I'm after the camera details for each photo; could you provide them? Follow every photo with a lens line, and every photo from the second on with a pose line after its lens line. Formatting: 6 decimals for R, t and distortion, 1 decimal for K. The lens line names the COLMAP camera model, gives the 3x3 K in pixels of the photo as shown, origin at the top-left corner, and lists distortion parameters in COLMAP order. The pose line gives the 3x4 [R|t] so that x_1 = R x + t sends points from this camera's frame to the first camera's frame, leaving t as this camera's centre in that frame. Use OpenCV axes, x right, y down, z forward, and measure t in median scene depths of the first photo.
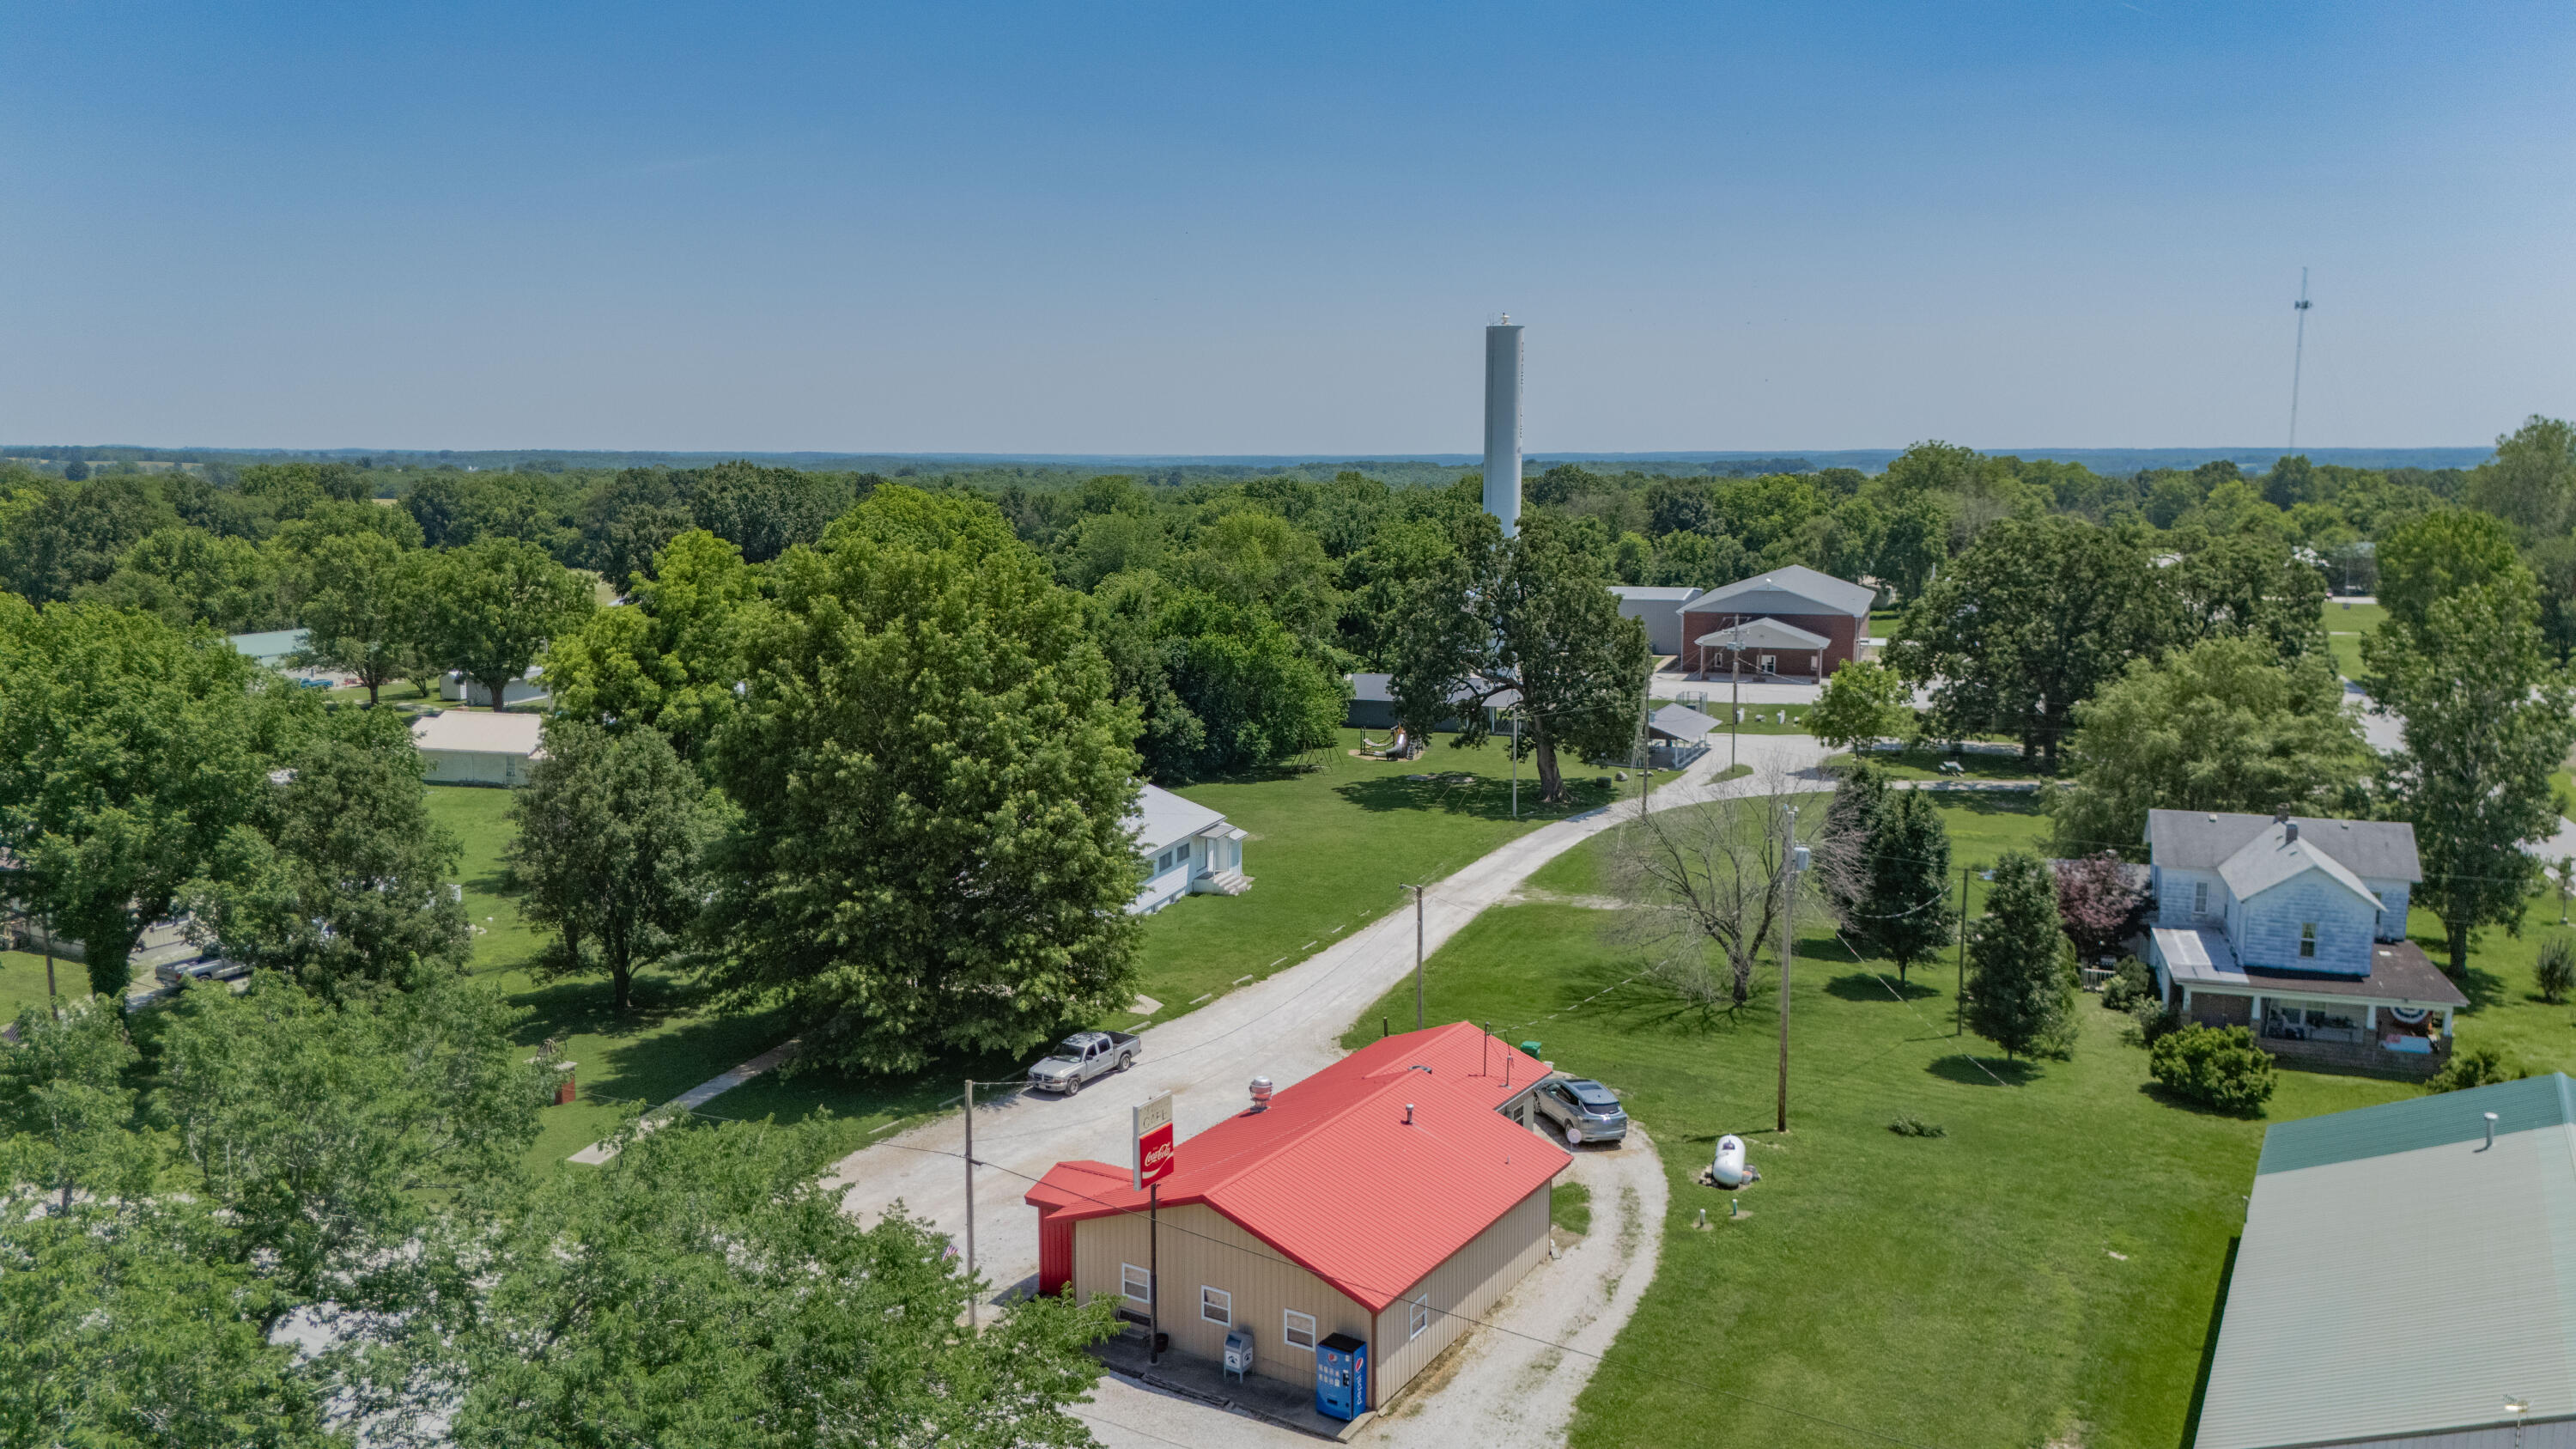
lens RADIAL K [[1878.7, 0, 1293.5], [0, 1878.7, 728.8], [0, 0, 1]] dist [0.072054, -0.064346]
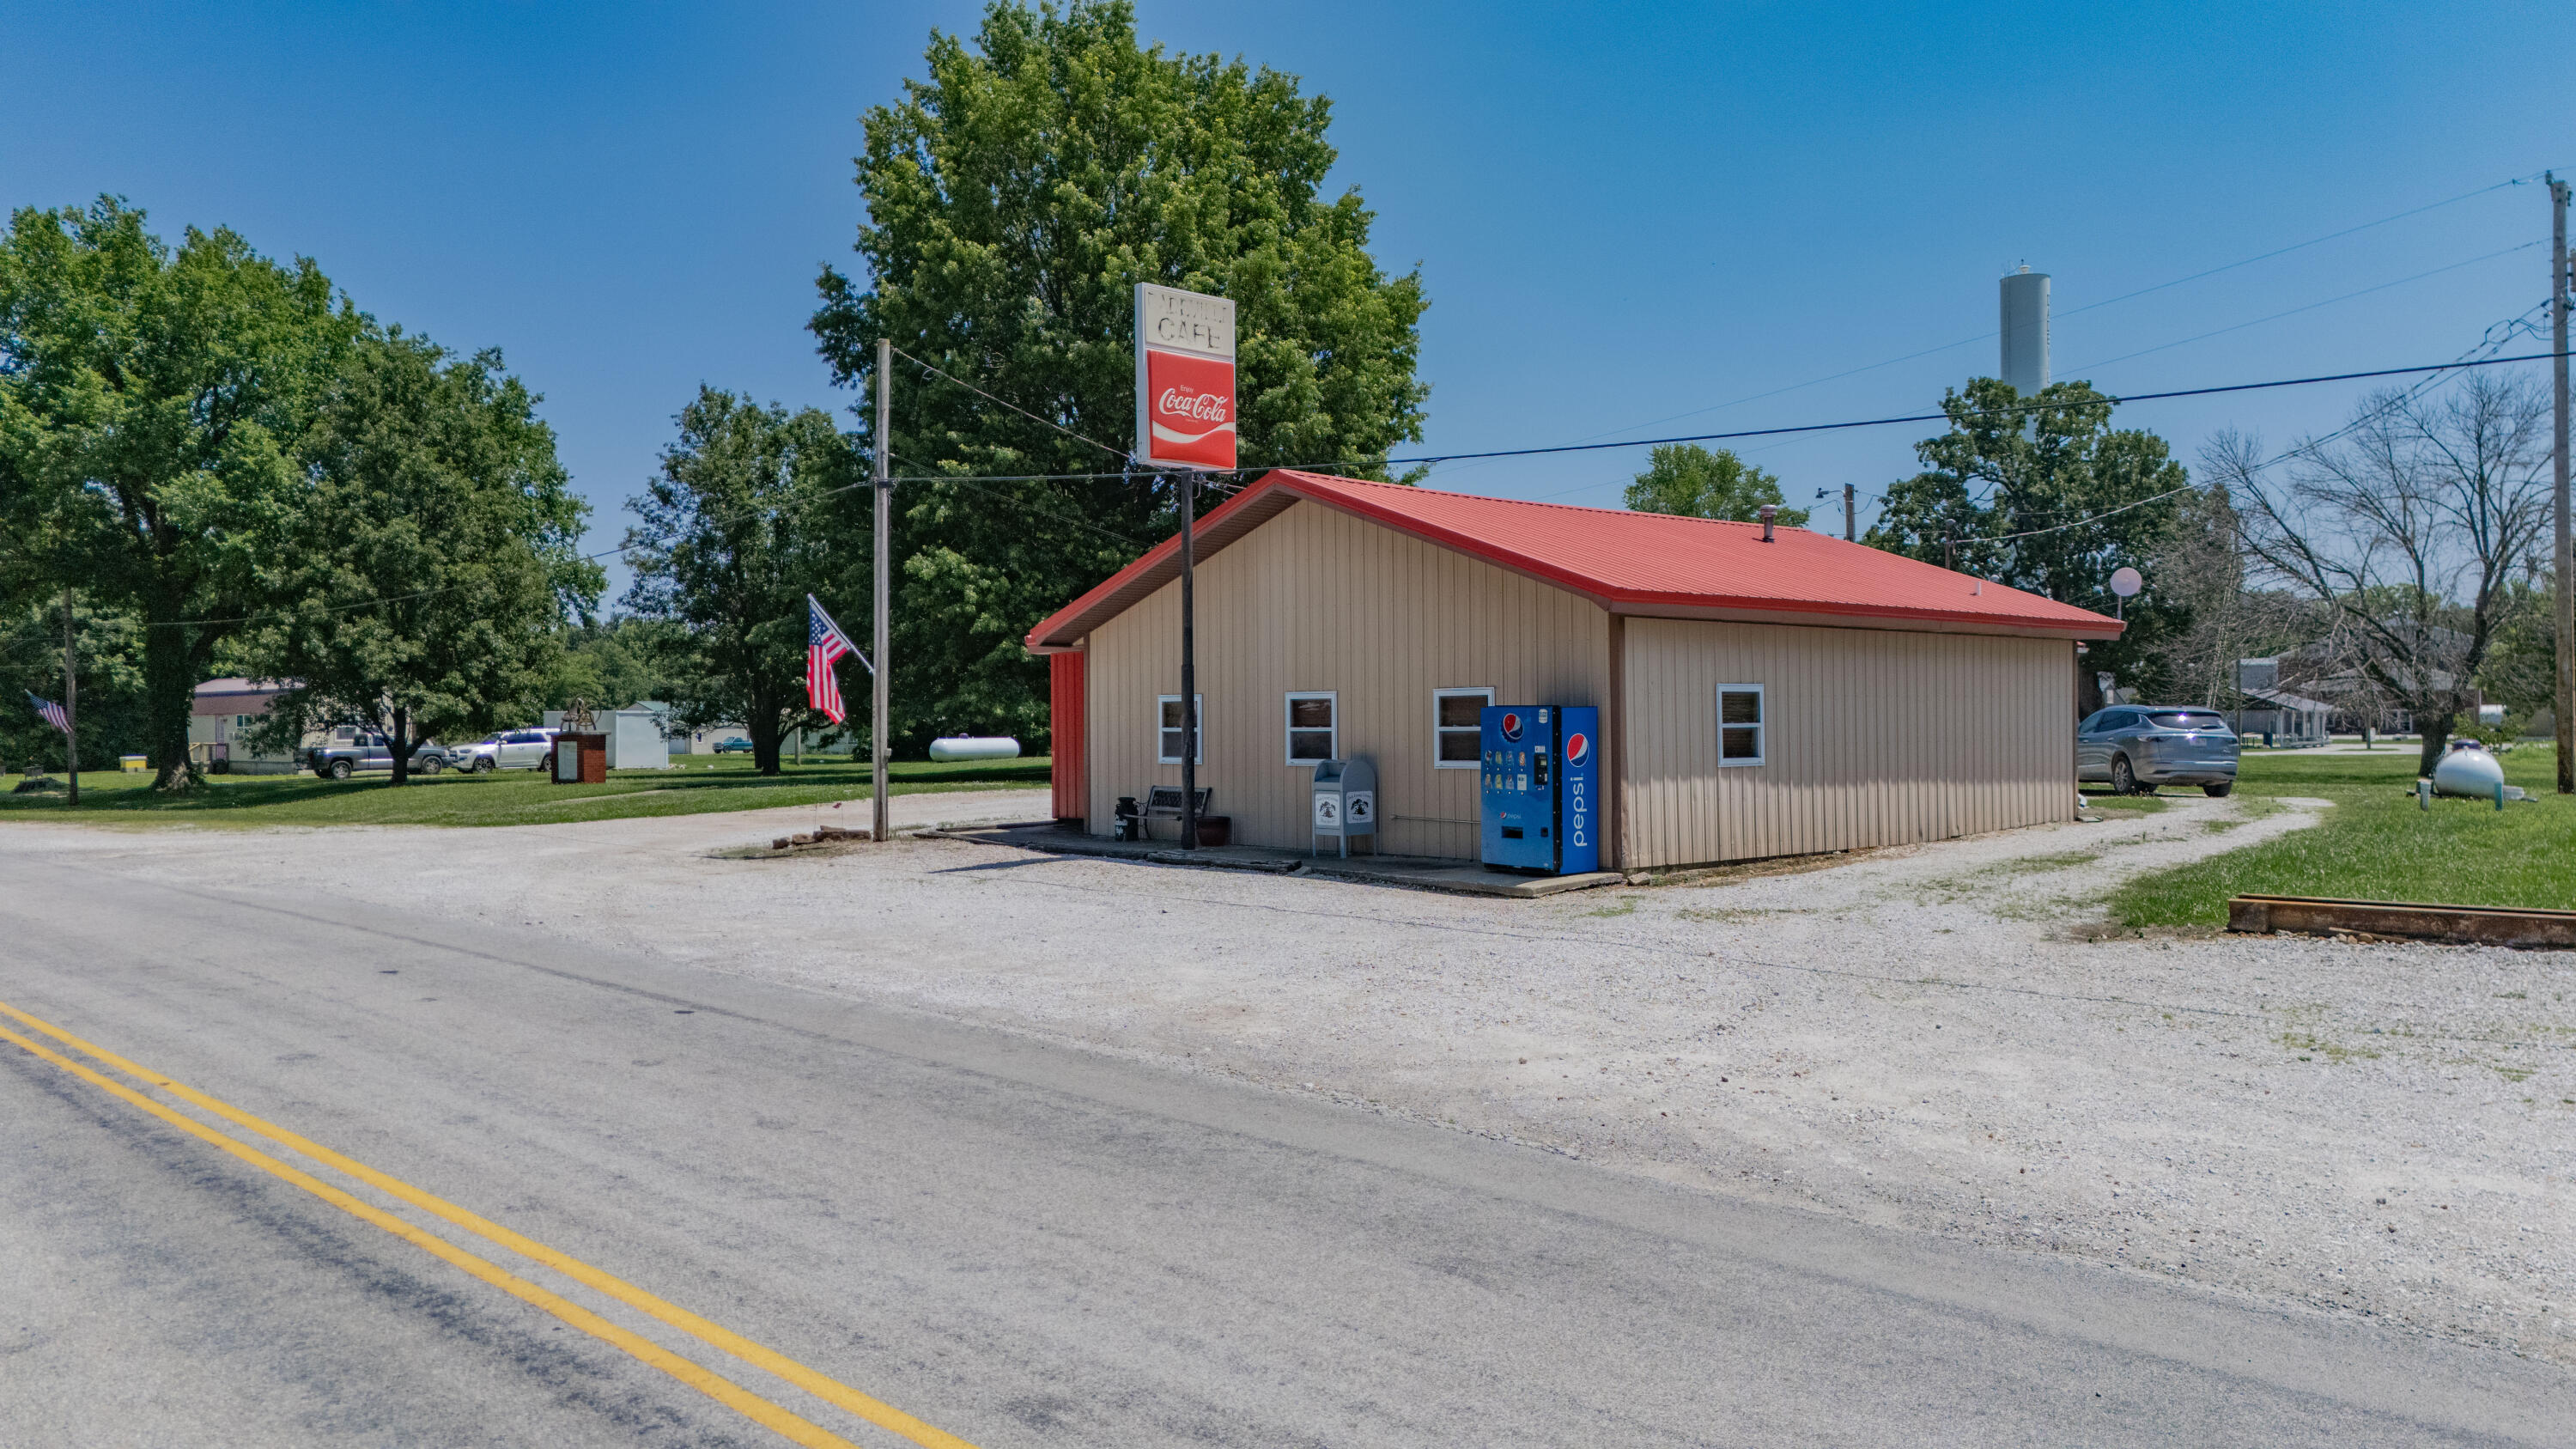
lens RADIAL K [[1850.2, 0, 1303.6], [0, 1850.2, 732.3], [0, 0, 1]] dist [0.113071, -0.000263]
pose [[0.965738, -0.006712, -0.259433, 0.057671], [-0.026394, 0.991941, -0.123917, 0.265009], [0.258174, 0.126519, 0.957778, 0.399570]]
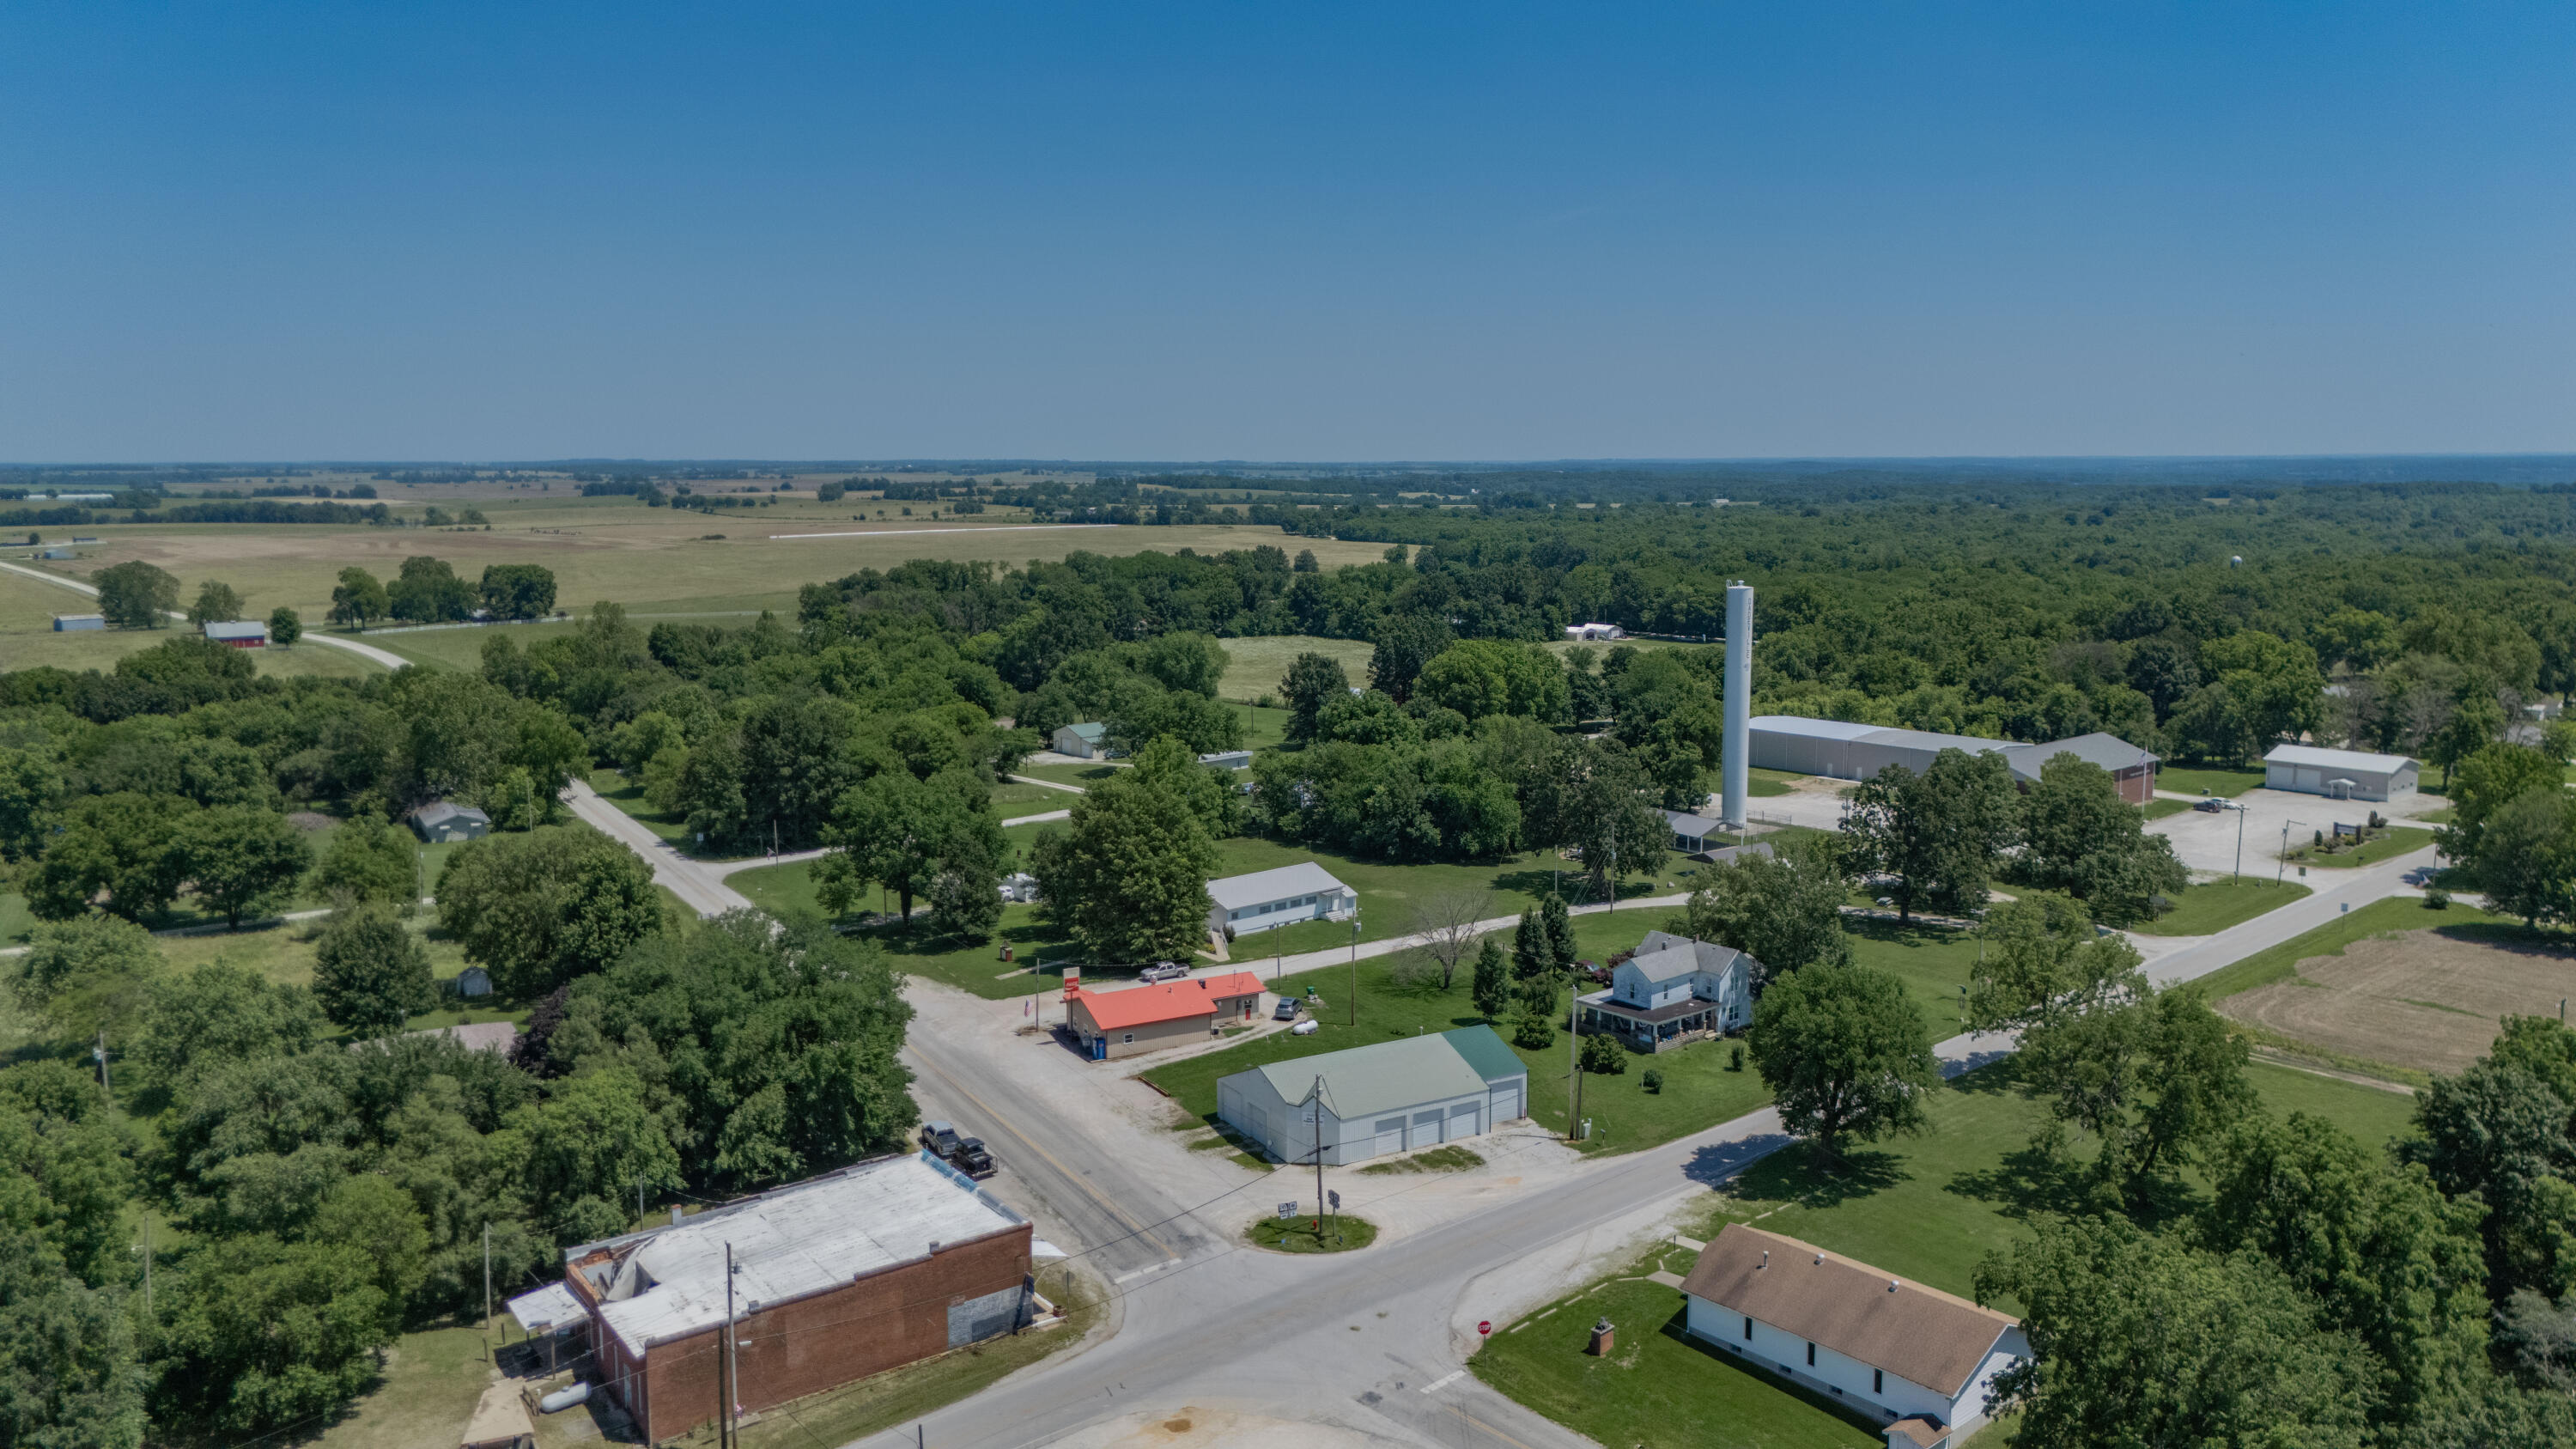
lens RADIAL K [[1878.7, 0, 1293.5], [0, 1878.7, 728.8], [0, 0, 1]] dist [0.072054, -0.064346]
pose [[0.868817, 0.062330, -0.491195, 1.458313], [-0.063634, 0.997874, 0.014070, -0.242366], [0.491028, 0.019033, 0.870936, -1.383449]]
